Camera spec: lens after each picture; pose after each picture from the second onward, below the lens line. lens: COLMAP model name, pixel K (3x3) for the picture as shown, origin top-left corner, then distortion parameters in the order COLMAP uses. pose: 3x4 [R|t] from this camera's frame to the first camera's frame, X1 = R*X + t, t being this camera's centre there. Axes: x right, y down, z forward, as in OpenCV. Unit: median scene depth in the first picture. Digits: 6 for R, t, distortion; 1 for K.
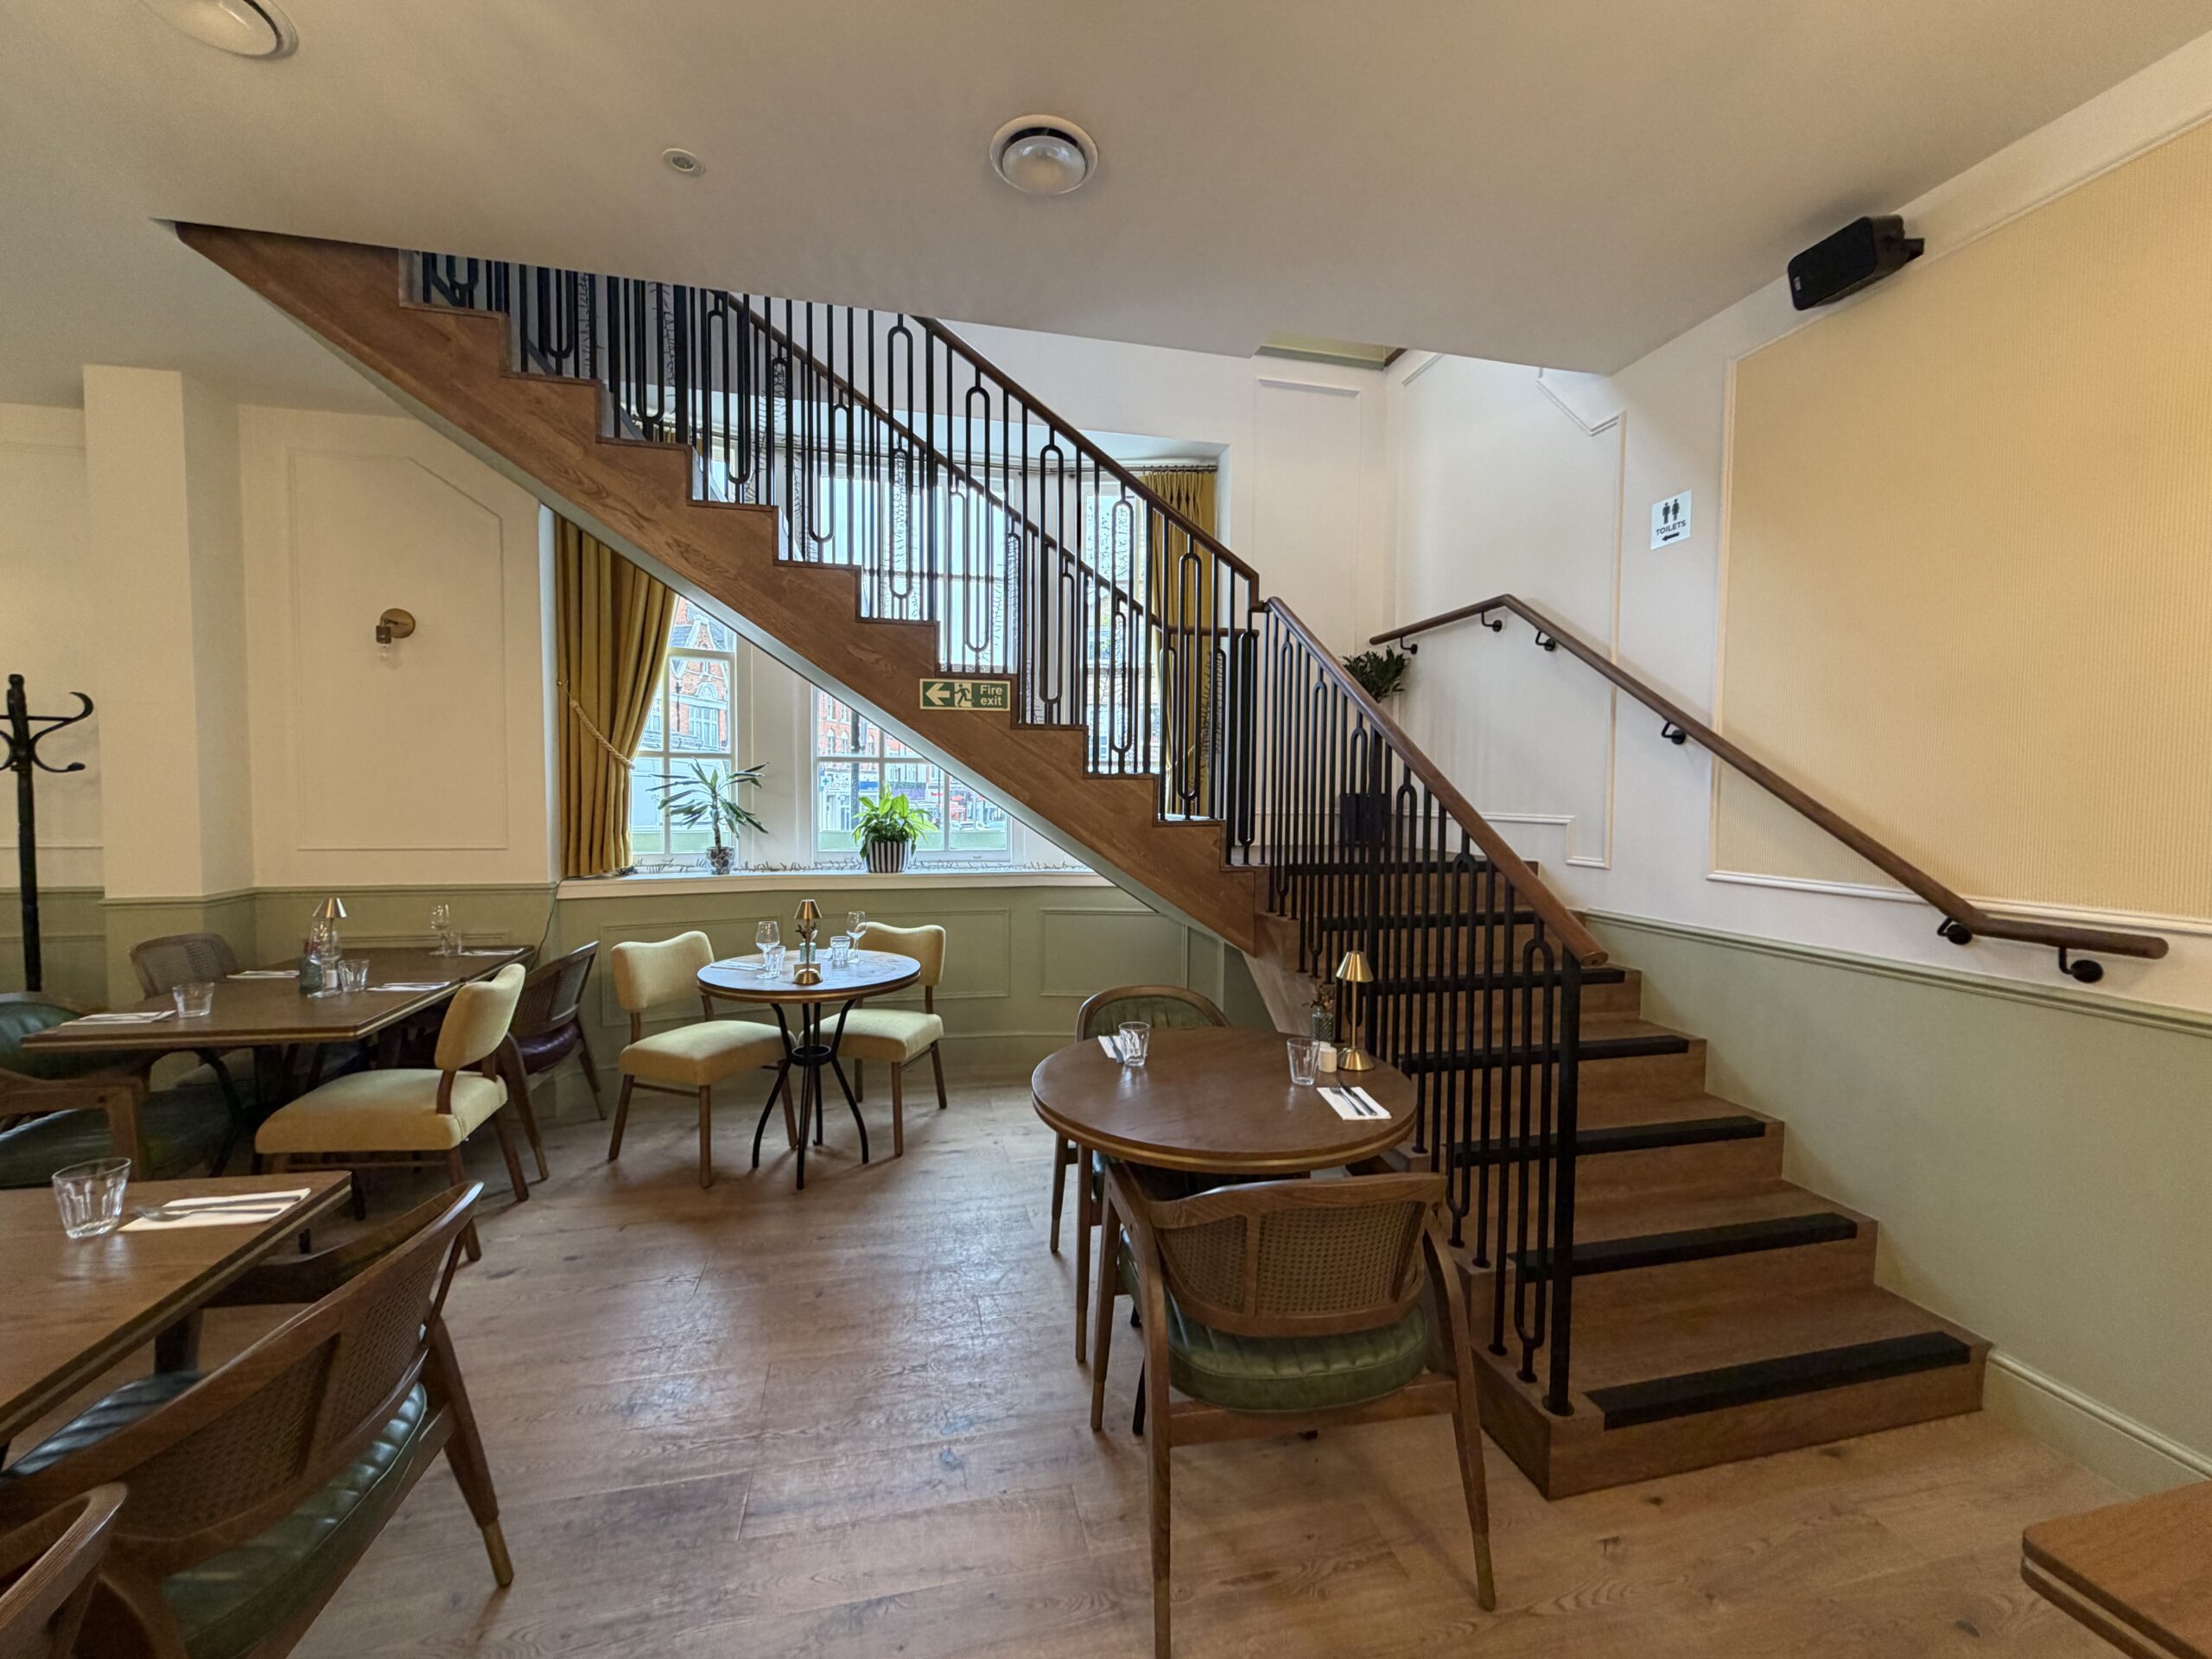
lens RADIAL K [[881.7, 0, 1097.8], [0, 881.7, 832.4], [0, 0, 1]] dist [-0.001053, -0.000141]
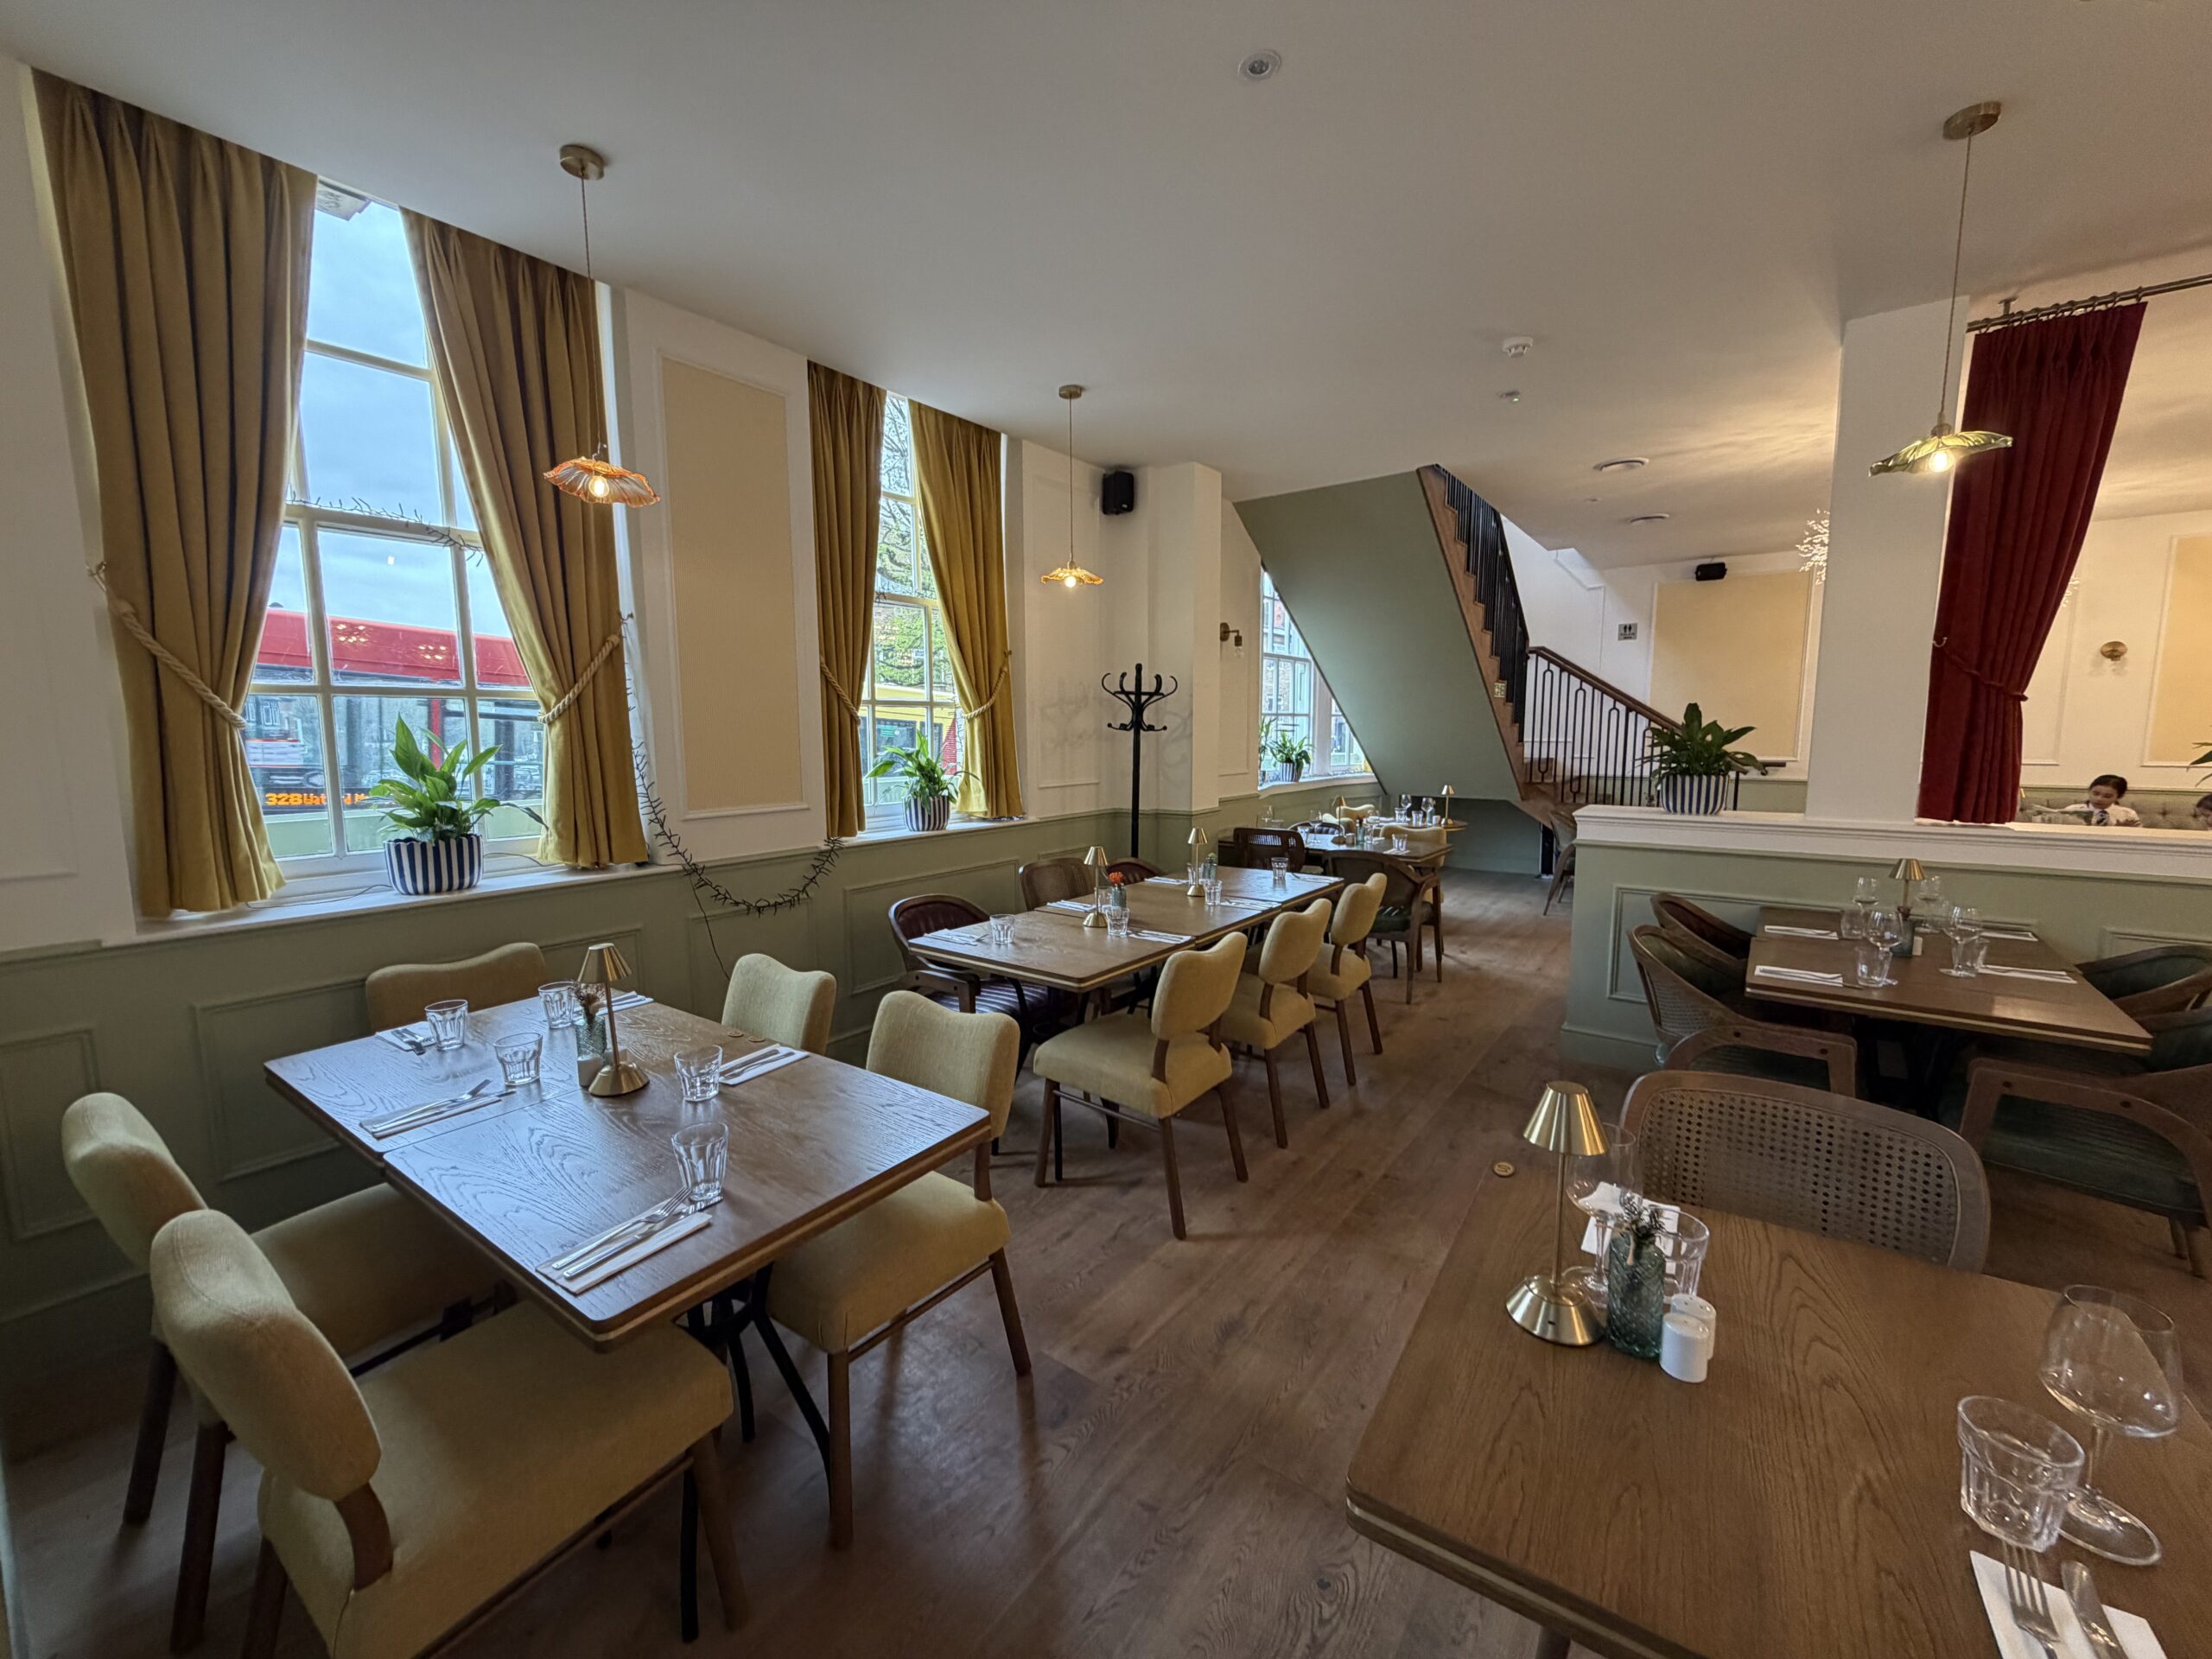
lens RADIAL K [[881.7, 0, 1097.8], [0, 881.7, 832.4], [0, 0, 1]] dist [-0.001053, -0.000141]
pose [[0.760448, -0.090896, 0.643006, -2.229812], [0.042200, 0.994980, 0.090743, -0.037900], [-0.648026, -0.041871, 0.760466, -0.064767]]
